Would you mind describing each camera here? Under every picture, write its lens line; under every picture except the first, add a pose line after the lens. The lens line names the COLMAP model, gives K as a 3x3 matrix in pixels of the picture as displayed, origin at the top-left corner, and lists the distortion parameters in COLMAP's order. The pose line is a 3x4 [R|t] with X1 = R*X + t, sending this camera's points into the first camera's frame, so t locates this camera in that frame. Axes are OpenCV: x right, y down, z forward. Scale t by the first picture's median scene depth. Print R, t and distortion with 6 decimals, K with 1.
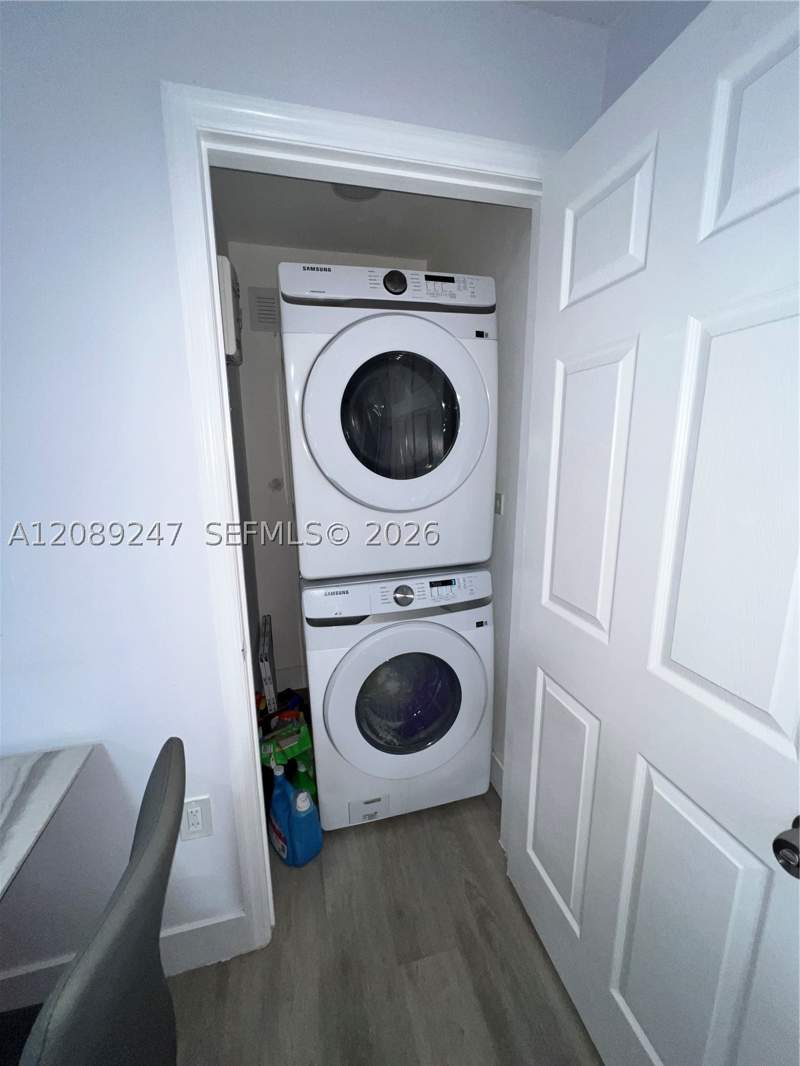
lens RADIAL K [[423.1, 0, 400.2], [0, 423.1, 536.6], [0, 0, 1]] dist [0.001126, 0.000006]
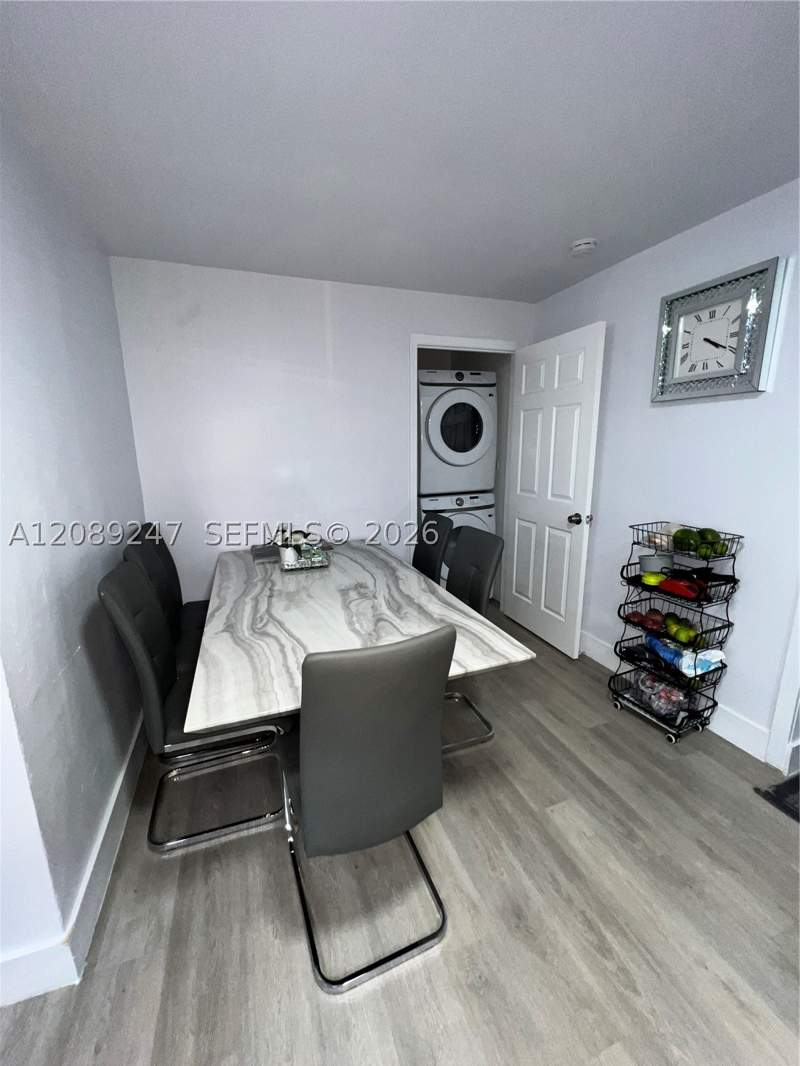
lens RADIAL K [[428.5, 0, 400.0], [0, 428.5, 530.2], [0, 0, 1]] dist [0.002781, 0.000056]
pose [[0.995750, -0.012964, 0.091177, -0.574024], [0.013899, 0.999857, -0.009627, 0.330814], [-0.091039, 0.010853, 0.995788, -1.436520]]
